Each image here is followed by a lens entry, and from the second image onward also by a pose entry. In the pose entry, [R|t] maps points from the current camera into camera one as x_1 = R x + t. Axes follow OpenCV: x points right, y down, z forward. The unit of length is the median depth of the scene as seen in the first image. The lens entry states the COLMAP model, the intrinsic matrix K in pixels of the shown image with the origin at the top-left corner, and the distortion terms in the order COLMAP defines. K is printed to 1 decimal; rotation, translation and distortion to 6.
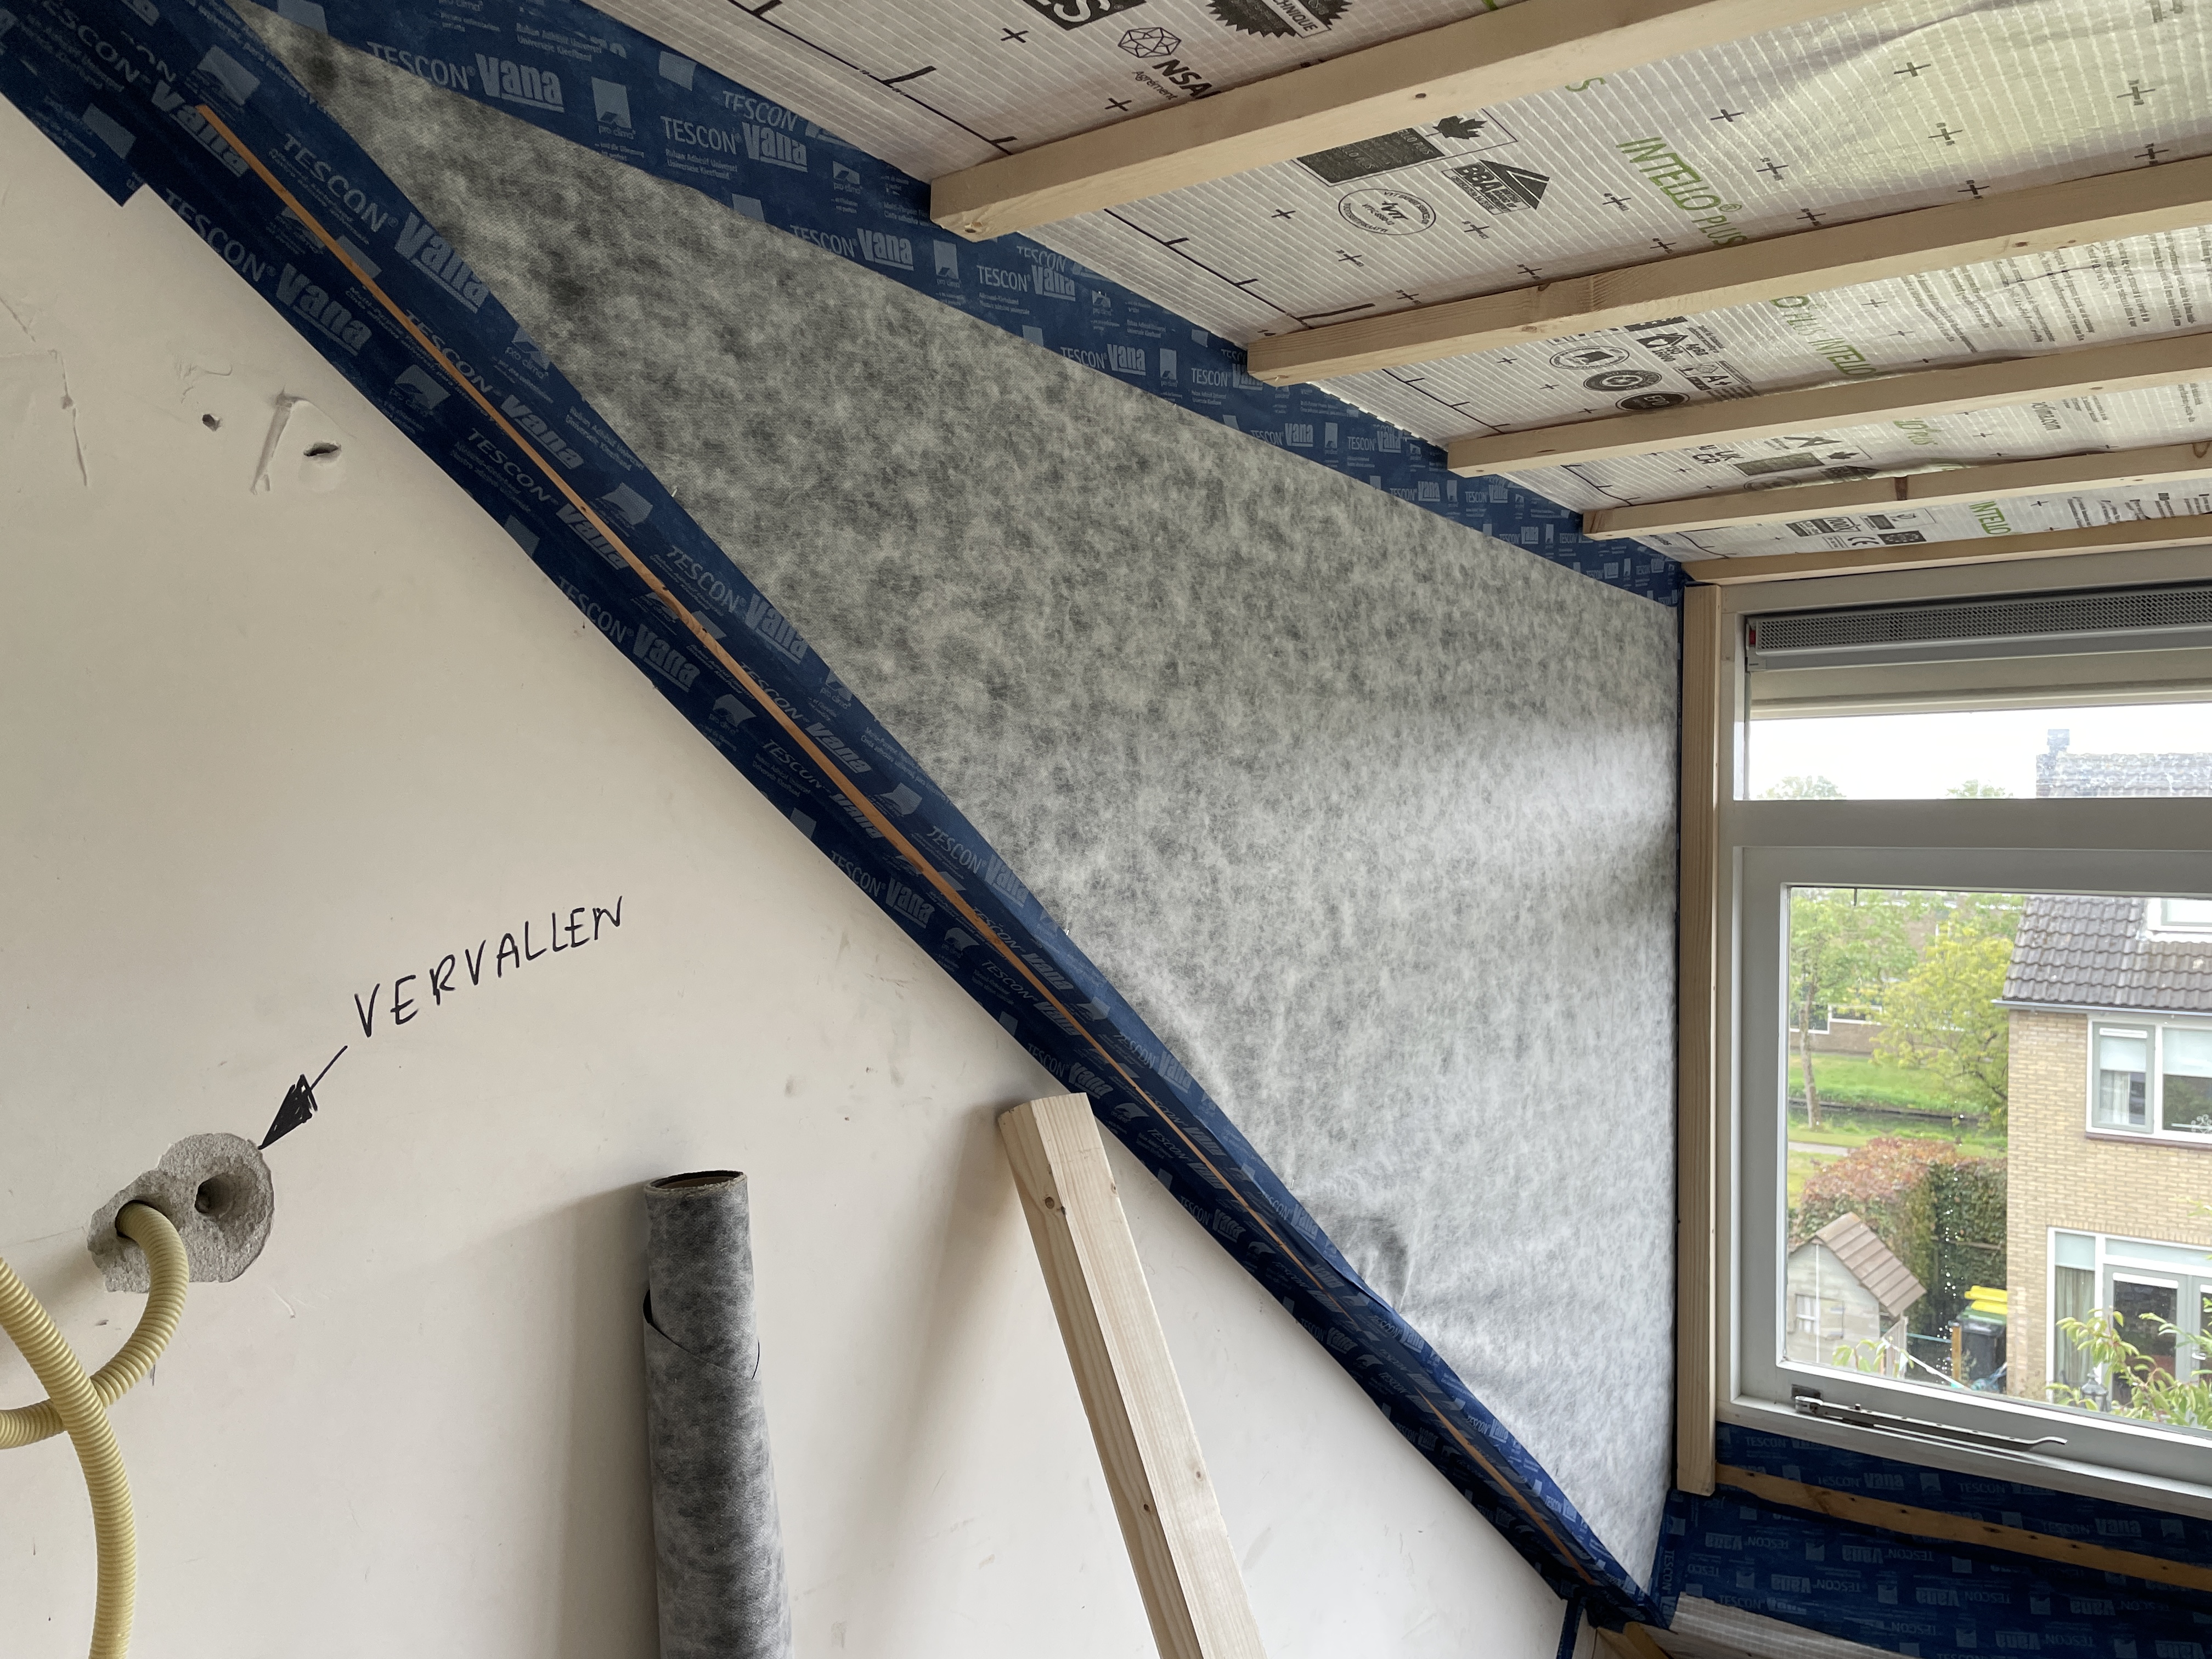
lens RADIAL K [[1660.9, 0, 1106.2], [0, 1660.9, 857.4], [0, 0, 1]] dist [0.103030, -0.135672]
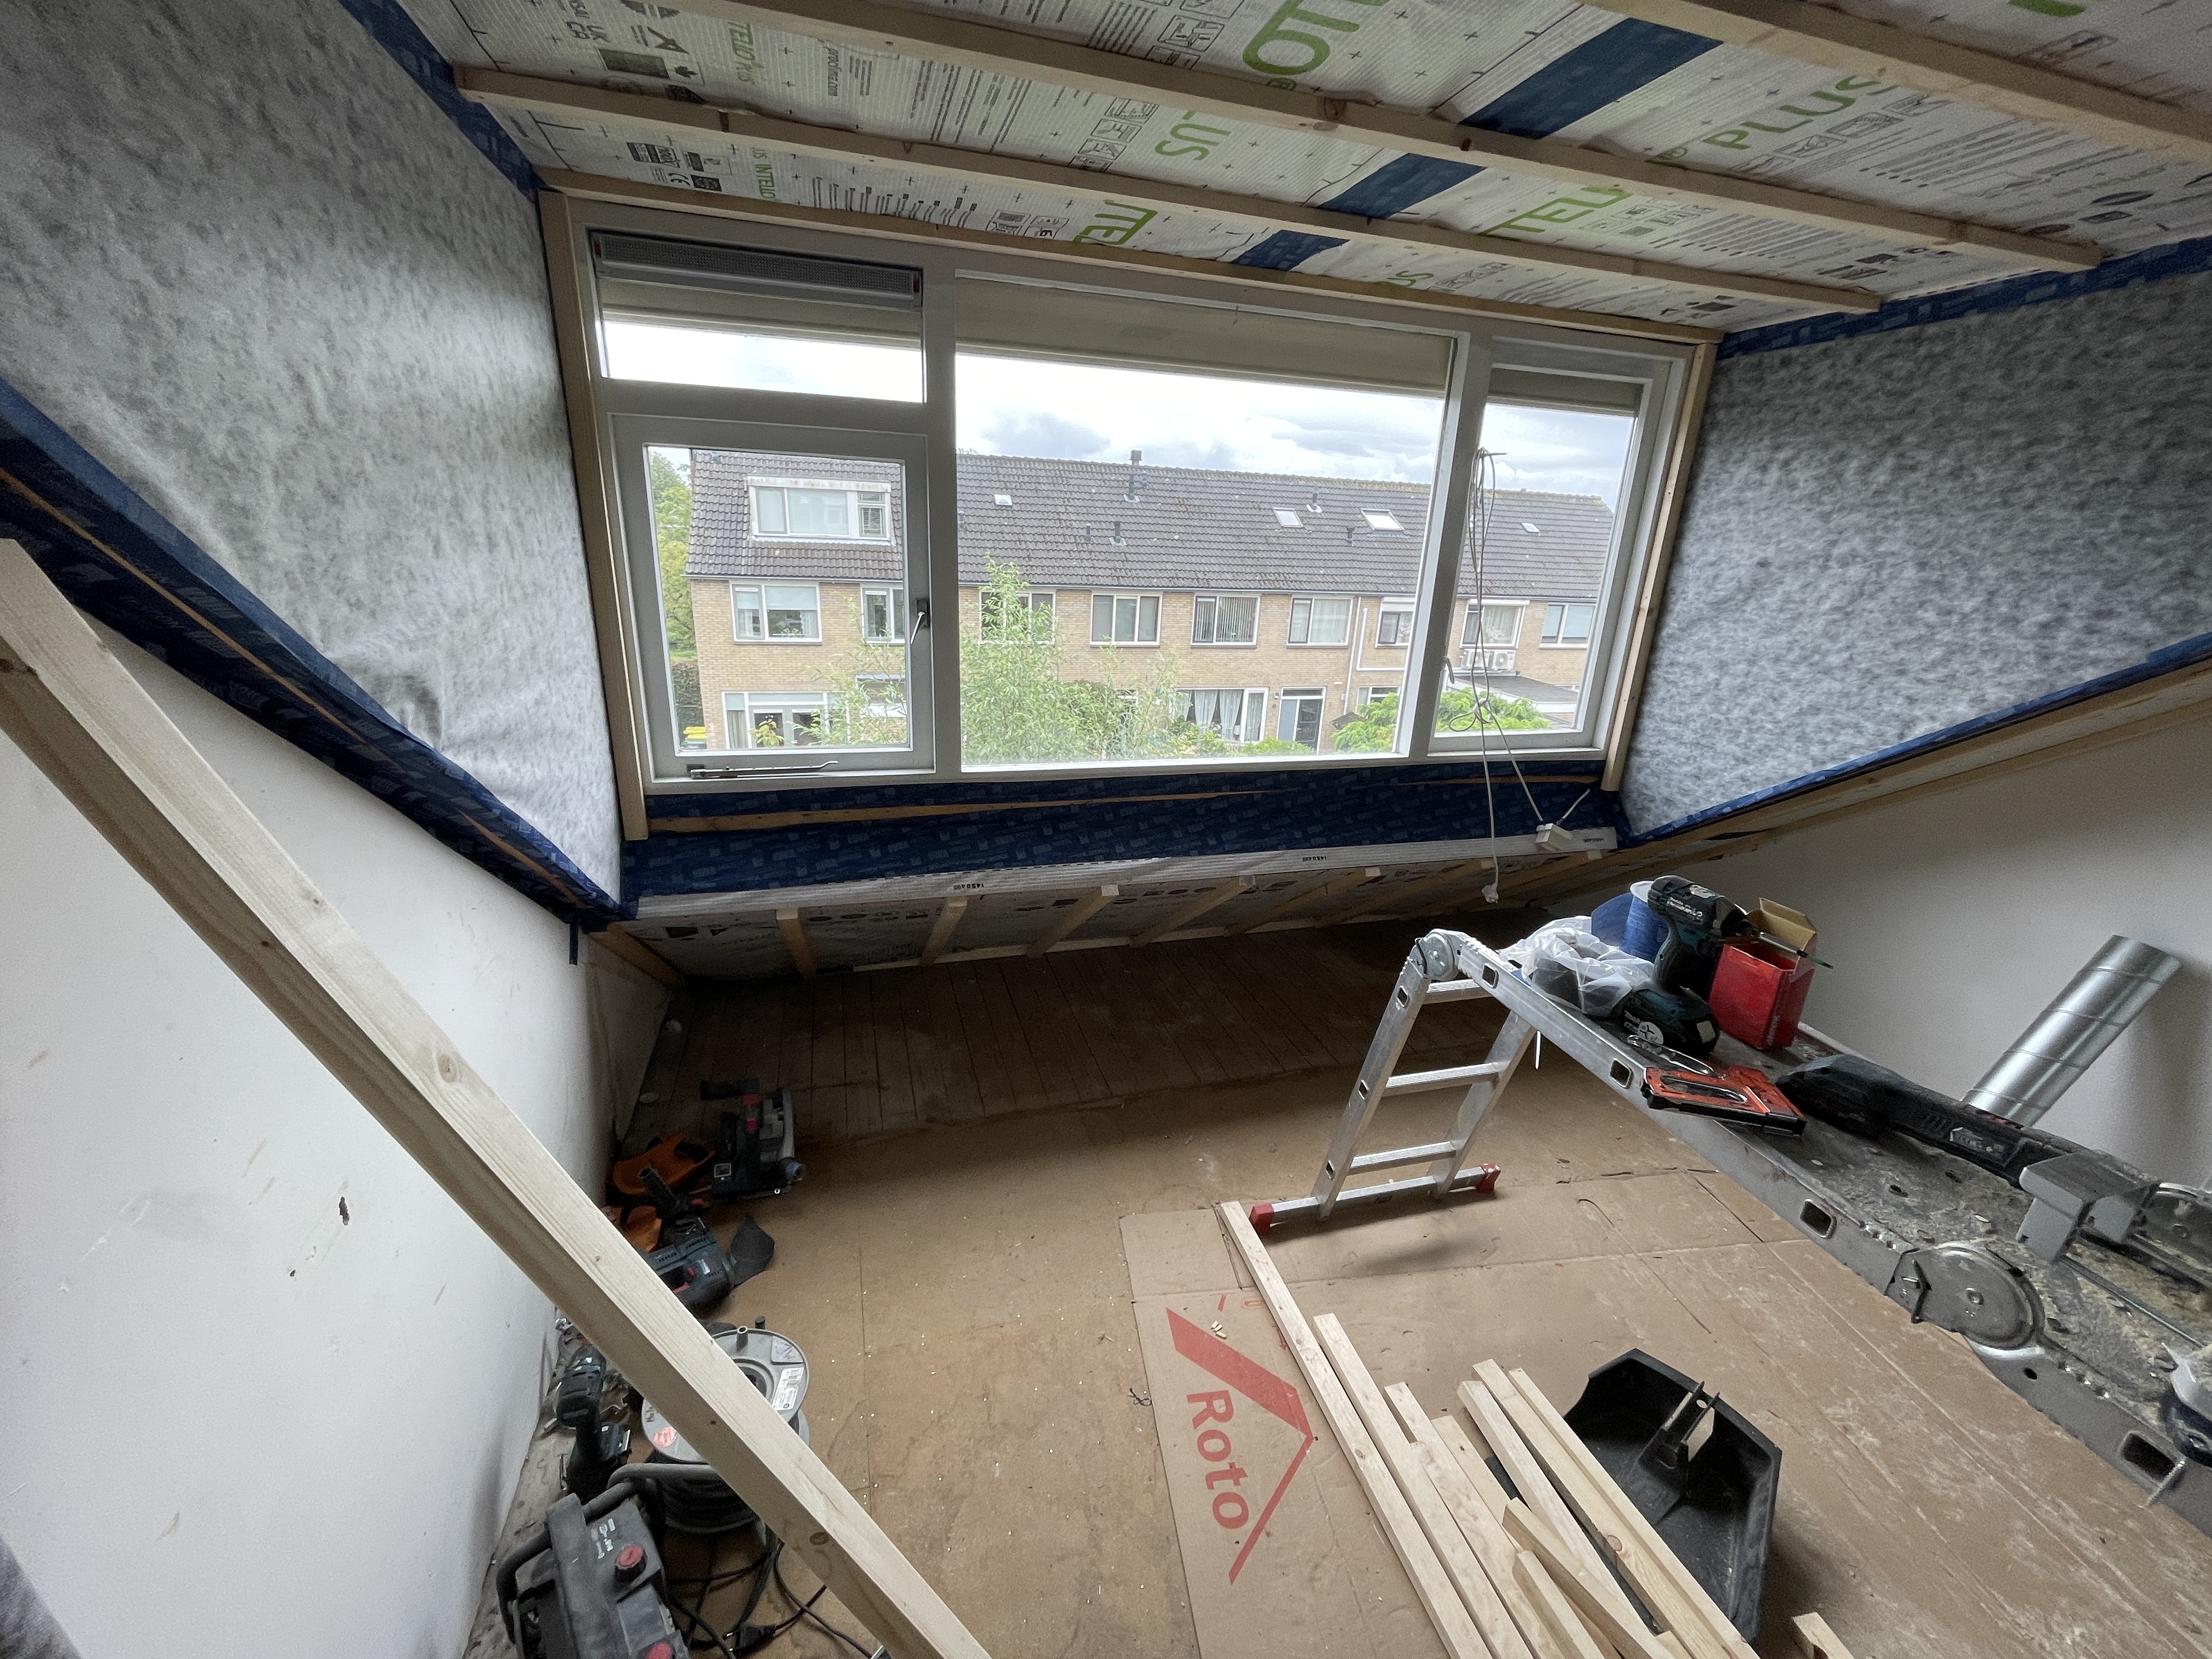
lens RADIAL K [[887.0, 0, 1107.7], [0, 887.0, 821.2], [0, 0, 1]] dist [0.000817, -0.000666]
pose [[0.601508, -0.239717, 0.762052, -0.039022], [-0.035347, 0.944996, 0.325165, 0.078543], [-0.798084, -0.222526, 0.559950, 0.196360]]
